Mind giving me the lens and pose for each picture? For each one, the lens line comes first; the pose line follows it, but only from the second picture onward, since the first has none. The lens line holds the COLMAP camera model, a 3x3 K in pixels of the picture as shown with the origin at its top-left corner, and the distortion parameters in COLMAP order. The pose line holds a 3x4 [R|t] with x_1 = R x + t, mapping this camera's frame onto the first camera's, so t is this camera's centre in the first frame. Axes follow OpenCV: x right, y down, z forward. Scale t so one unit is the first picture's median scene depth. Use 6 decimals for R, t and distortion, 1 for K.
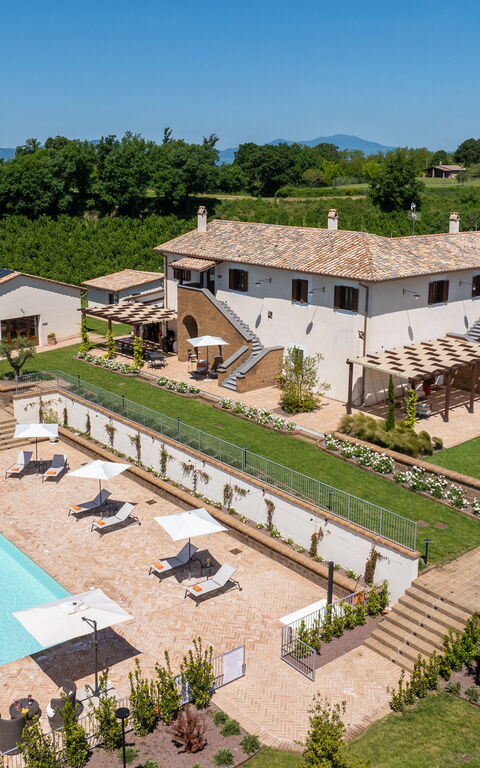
lens RADIAL K [[838.0, 0, 231.1], [0, 838.0, 337.1], [0, 0, 1]] dist [-0.008885, -0.003090]
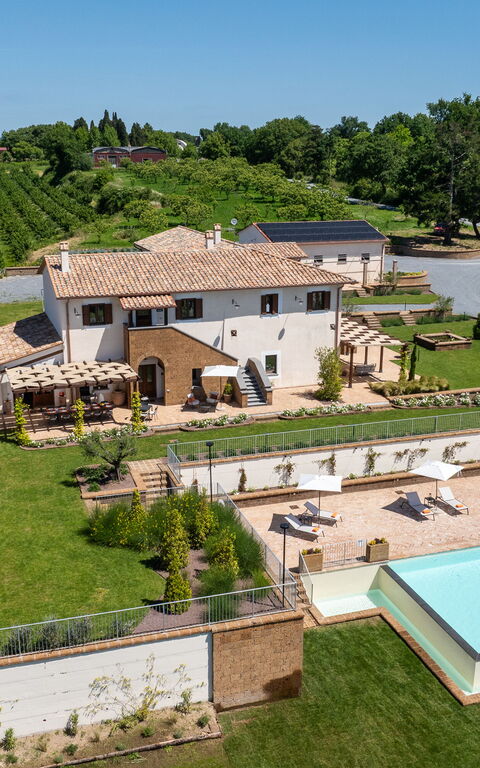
lens RADIAL K [[829.1, 0, 269.9], [0, 829.1, 384.2], [0, 0, 1]] dist [-0.019830, -0.011233]
pose [[0.323702, -0.261806, 0.909217, -0.967915], [0.187245, 0.959676, 0.209672, -0.186795], [-0.927446, 0.102375, 0.359671, 0.607844]]
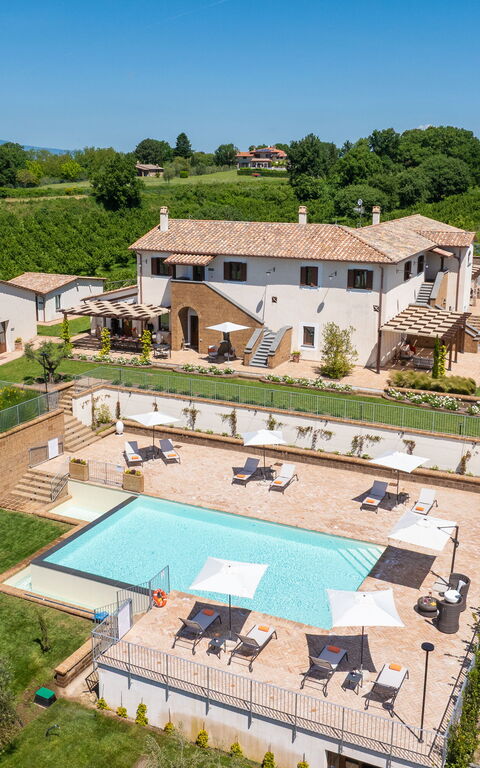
lens RADIAL K [[843.4, 0, 238.5], [0, 843.4, 343.5], [0, 0, 1]] dist [-0.026384, -0.031425]
pose [[0.903676, -0.092699, 0.418064, -0.505142], [0.089340, 0.995617, 0.027648, -0.003262], [-0.418794, 0.012364, 0.907997, -0.020939]]
